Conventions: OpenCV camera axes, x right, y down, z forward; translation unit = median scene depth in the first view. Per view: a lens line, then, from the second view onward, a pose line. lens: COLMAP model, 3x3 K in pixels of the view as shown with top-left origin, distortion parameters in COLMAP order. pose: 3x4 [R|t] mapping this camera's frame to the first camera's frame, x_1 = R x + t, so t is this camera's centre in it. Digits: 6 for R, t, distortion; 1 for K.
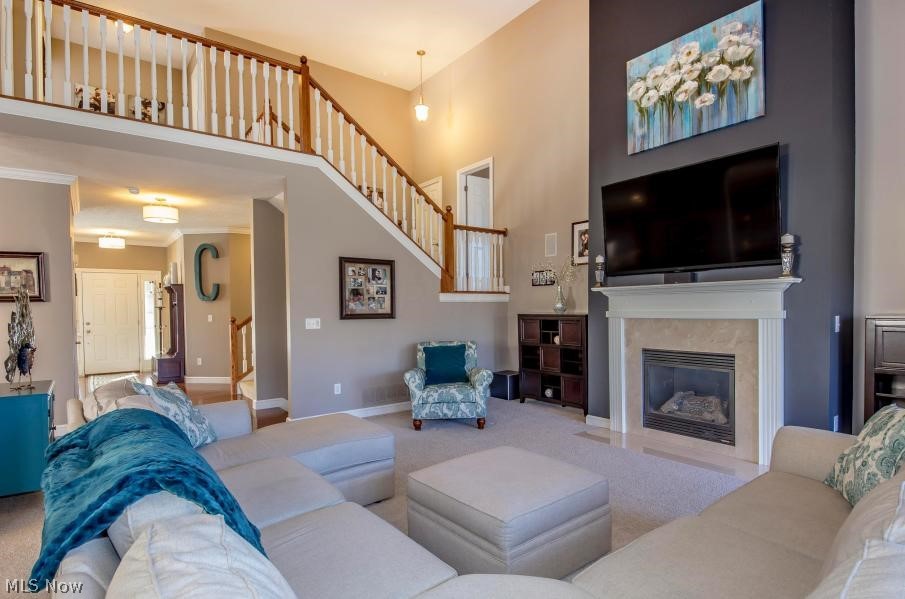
lens RADIAL K [[456.2, 0, 497.5], [0, 456.2, 313.3], [0, 0, 1]] dist [0.004819, -0.010229]
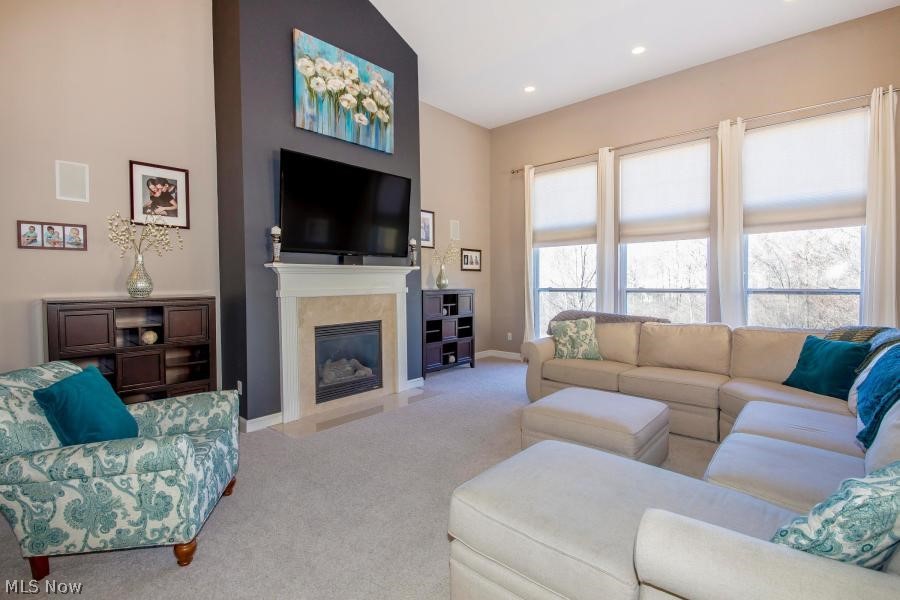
lens RADIAL K [[453.7, 0, 447.9], [0, 453.7, 299.9], [0, 0, 1]] dist [0.004819, -0.010229]
pose [[-0.135220, -0.023133, 0.990546, -0.771816], [0.027816, 0.999245, 0.027133, -0.001509], [-0.990425, 0.031222, -0.134474, 0.900488]]
